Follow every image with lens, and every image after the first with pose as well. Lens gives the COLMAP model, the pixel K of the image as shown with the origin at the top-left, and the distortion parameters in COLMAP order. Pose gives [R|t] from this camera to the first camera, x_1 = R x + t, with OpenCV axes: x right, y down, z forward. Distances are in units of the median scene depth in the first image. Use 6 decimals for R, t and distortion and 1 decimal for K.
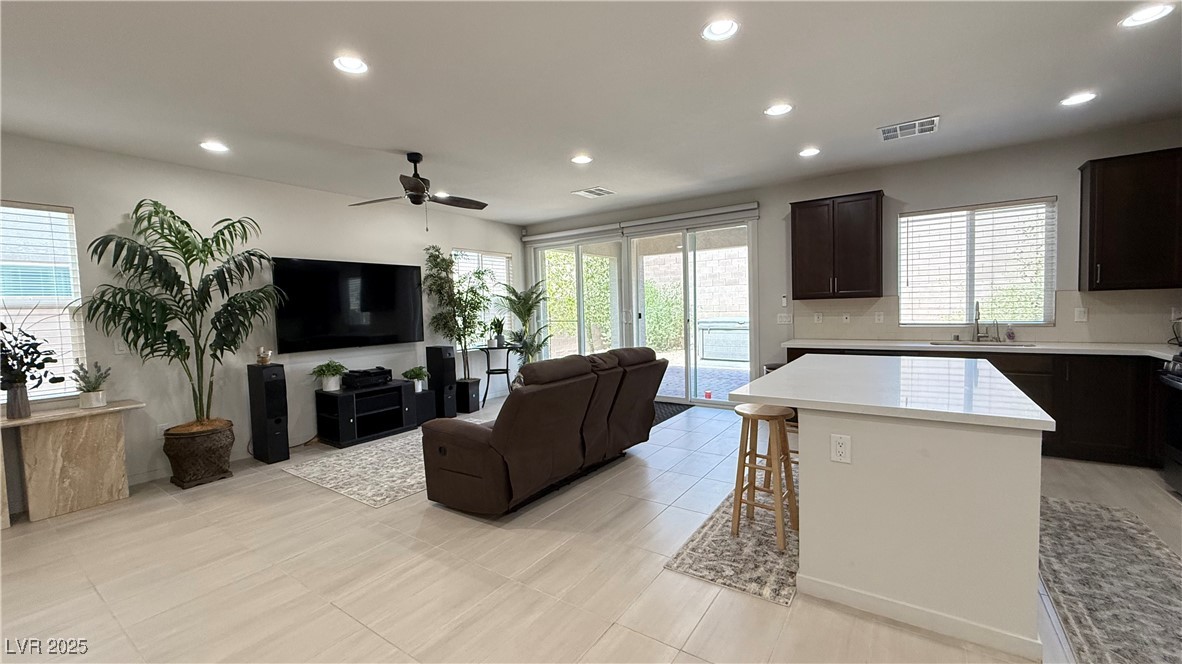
lens RADIAL K [[470.4, 0, 585.0], [0, 470.4, 332.2], [0, 0, 1]] dist [0.001039, -0.000215]
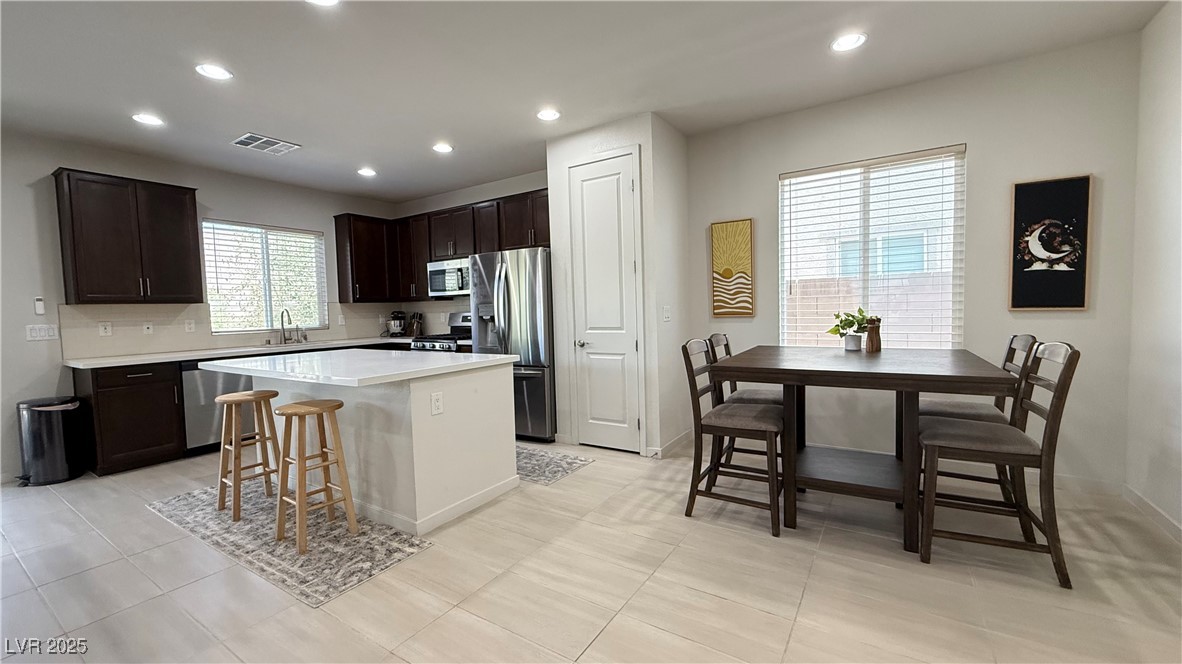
lens RADIAL K [[470.4, 0, 592.1], [0, 470.4, 332.9], [0, 0, 1]] dist [0.001039, -0.000215]
pose [[-0.040314, -0.022256, 0.998939, -0.418597], [0.082524, 0.996262, 0.025527, 0.030076], [-0.995773, 0.083466, -0.038327, 0.333123]]
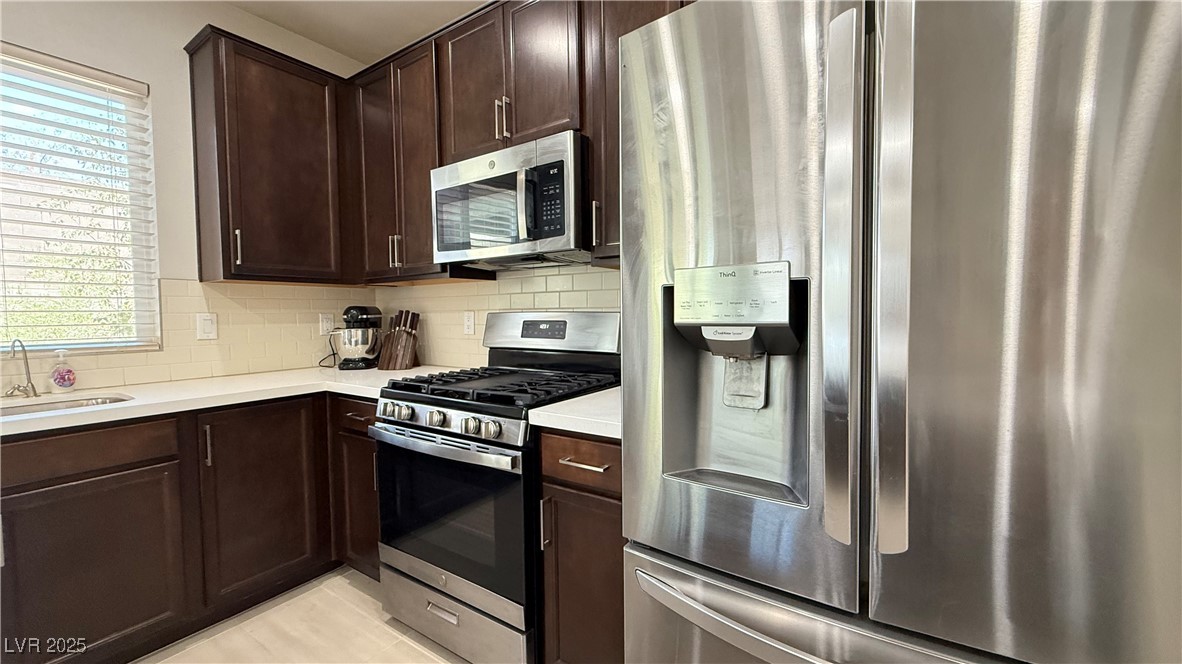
lens RADIAL K [[470.4, 0, 585.6], [0, 470.4, 329.1], [0, 0, 1]] dist [0.001039, -0.000215]
pose [[-0.006990, -0.000242, 0.999976, 0.553786], [0.065918, 0.997825, 0.000703, -0.005664], [-0.997801, 0.065921, -0.006959, 0.616922]]
